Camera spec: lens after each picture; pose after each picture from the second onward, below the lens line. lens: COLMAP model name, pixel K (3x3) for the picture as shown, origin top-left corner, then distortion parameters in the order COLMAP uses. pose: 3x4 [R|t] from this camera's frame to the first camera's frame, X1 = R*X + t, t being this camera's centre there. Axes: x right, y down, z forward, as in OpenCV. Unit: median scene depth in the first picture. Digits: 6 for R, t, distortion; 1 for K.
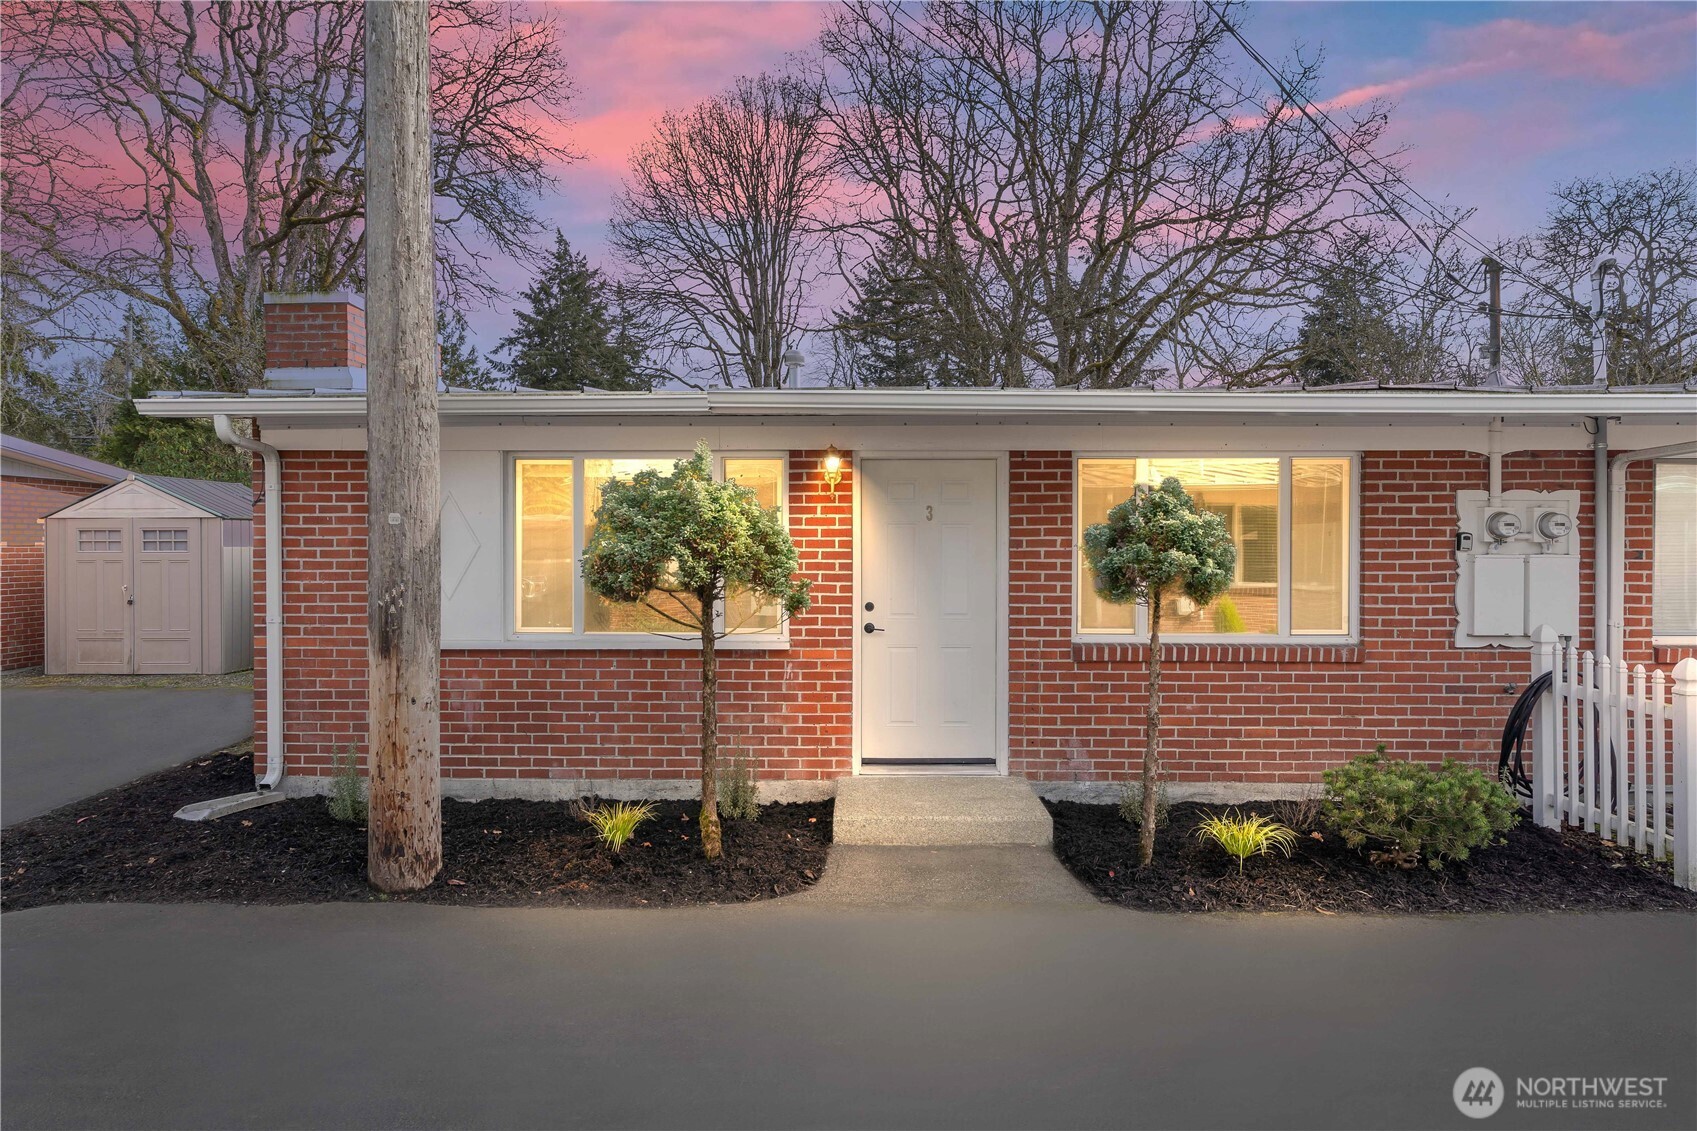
lens RADIAL K [[1075.7, 0, 850.1], [0, 1075.7, 556.8], [0, 0, 1]] dist [-0.003708, -0.004544]
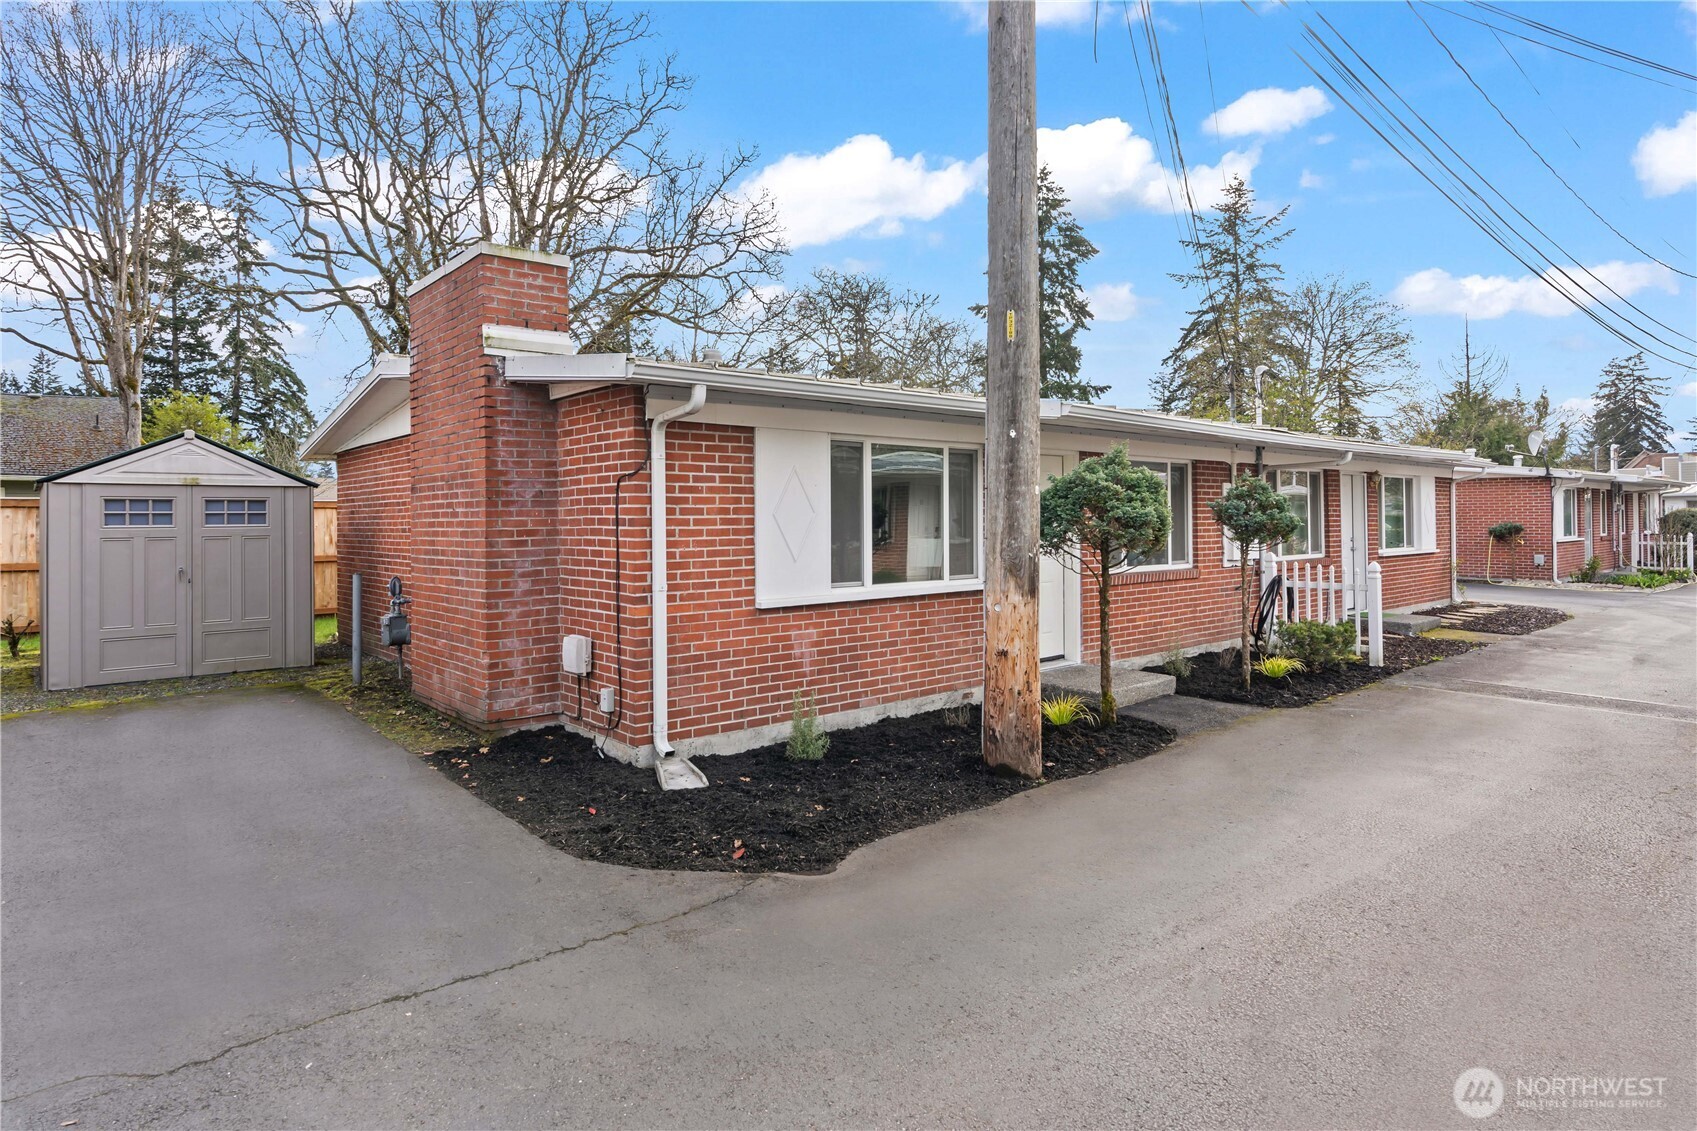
lens RADIAL K [[939.8, 0, 859.5], [0, 939.8, 509.9], [0, 0, 1]] dist [-0.002328, 0.001249]
pose [[0.736556, 0.000776, 0.676376, -0.990527], [0.014625, 0.999747, -0.017074, 0.003350], [-0.676218, 0.022468, 0.736359, 0.225188]]
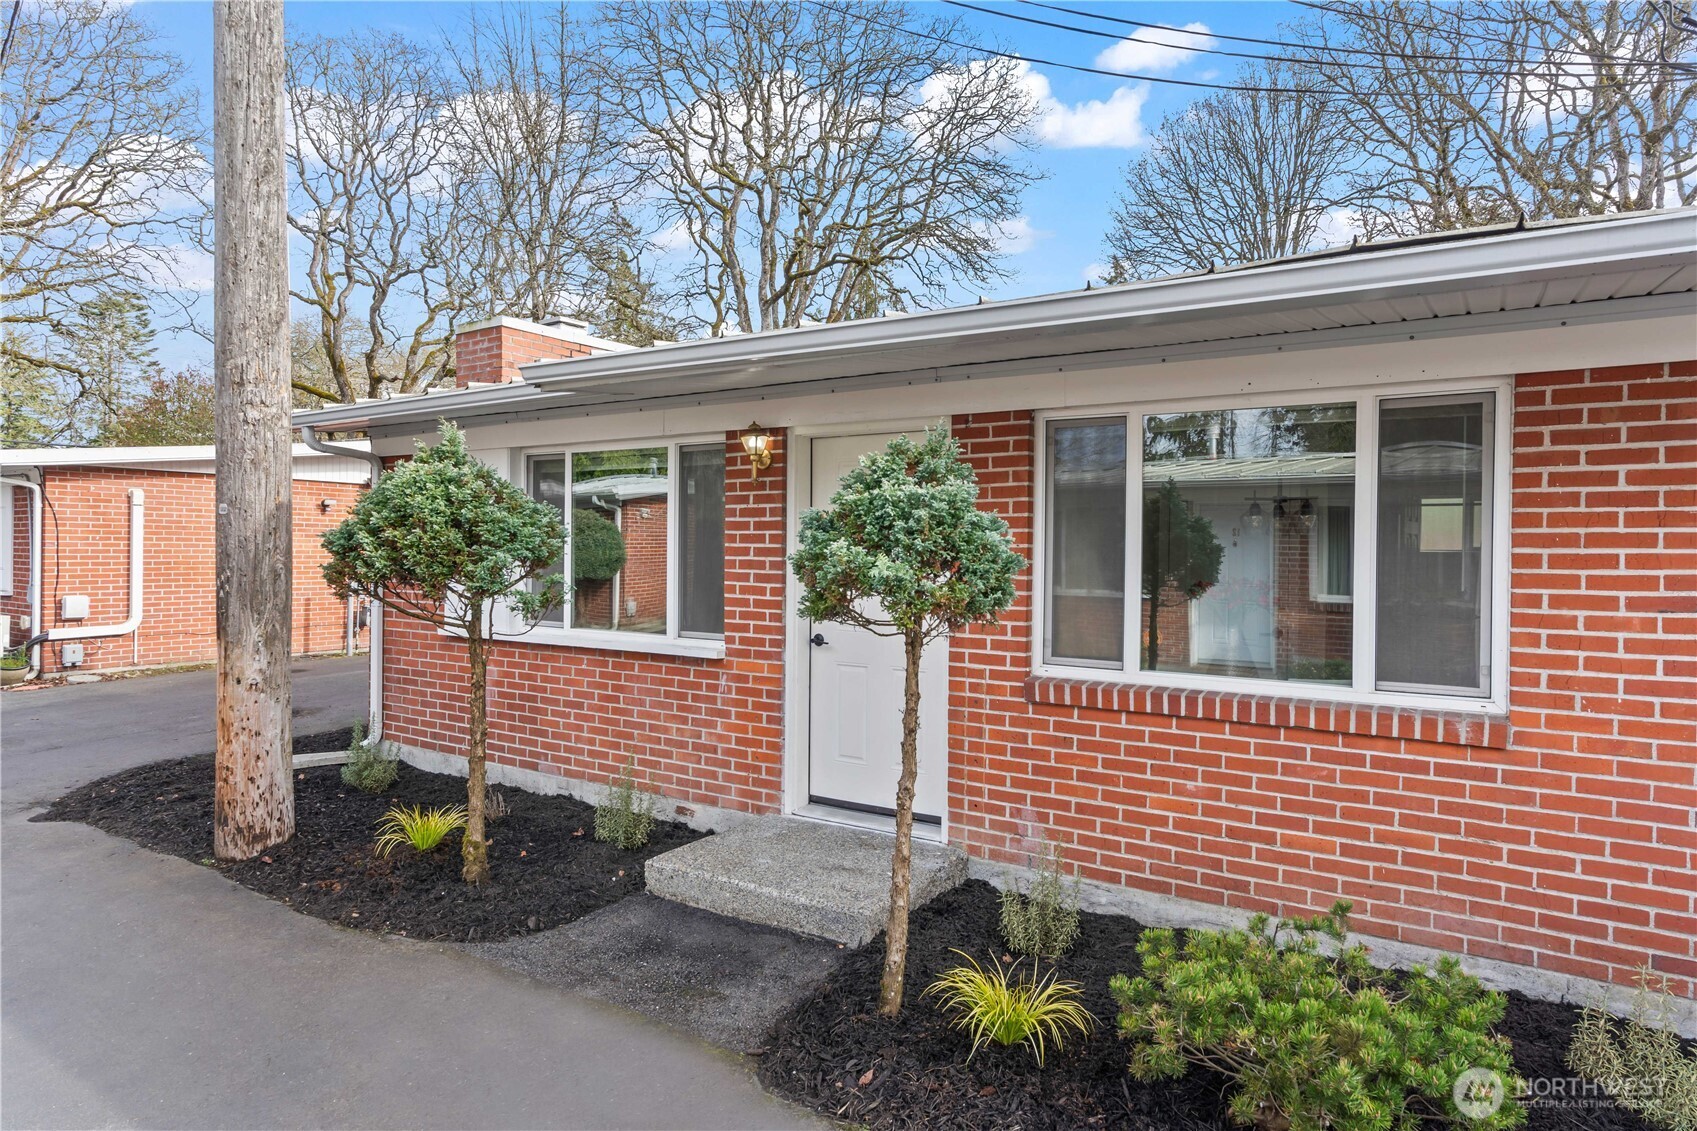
lens RADIAL K [[998.9, 0, 850.9], [0, 998.9, 556.9], [0, 0, 1]] dist [-0.005282, 0.001990]
pose [[0.841664, 0.011033, -0.539889, 0.468652], [-0.015742, 0.999868, -0.004108, 0.004813], [0.539773, 0.011956, 0.841726, 0.370319]]
